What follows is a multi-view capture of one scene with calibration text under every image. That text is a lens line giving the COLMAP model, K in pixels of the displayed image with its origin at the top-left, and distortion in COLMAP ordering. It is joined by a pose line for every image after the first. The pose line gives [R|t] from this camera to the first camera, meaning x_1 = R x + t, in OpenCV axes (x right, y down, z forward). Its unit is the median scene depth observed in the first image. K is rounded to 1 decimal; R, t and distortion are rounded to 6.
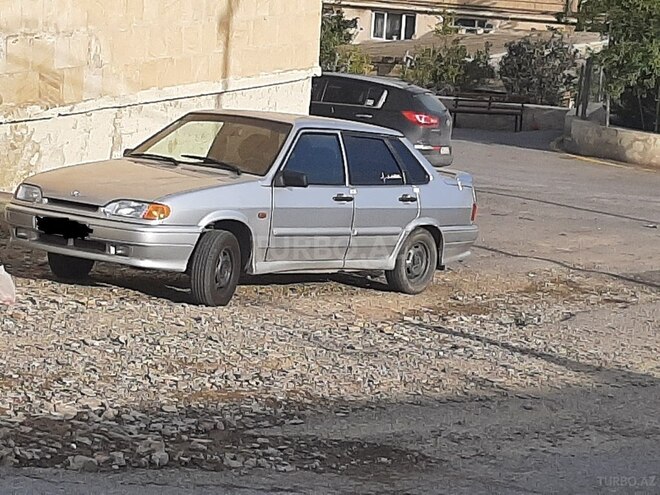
lens RADIAL K [[2132.5, 0, 330.0], [0, 2132.5, 247.5], [0, 0, 1]] dist [0.033861, -0.002236]
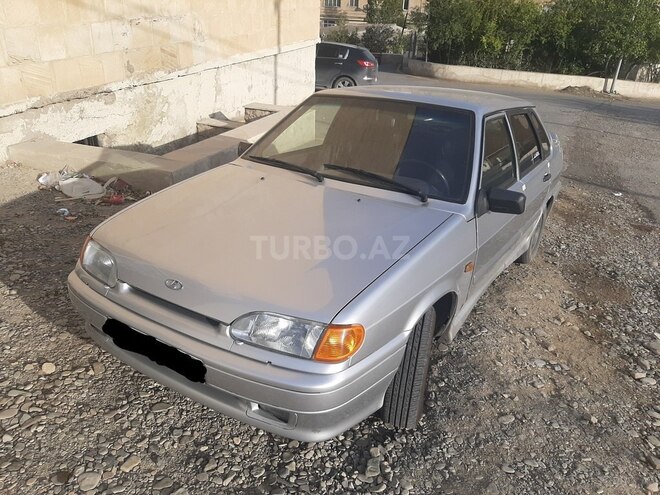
lens RADIAL K [[536.7, 0, 312.1], [0, 536.7, 247.3], [0, 0, 1]] dist [0.040815, -0.112522]
pose [[0.996493, -0.057804, 0.060508, -0.062752], [0.038680, 0.959370, 0.279488, -0.048575], [-0.074205, -0.276167, 0.958241, 0.592686]]
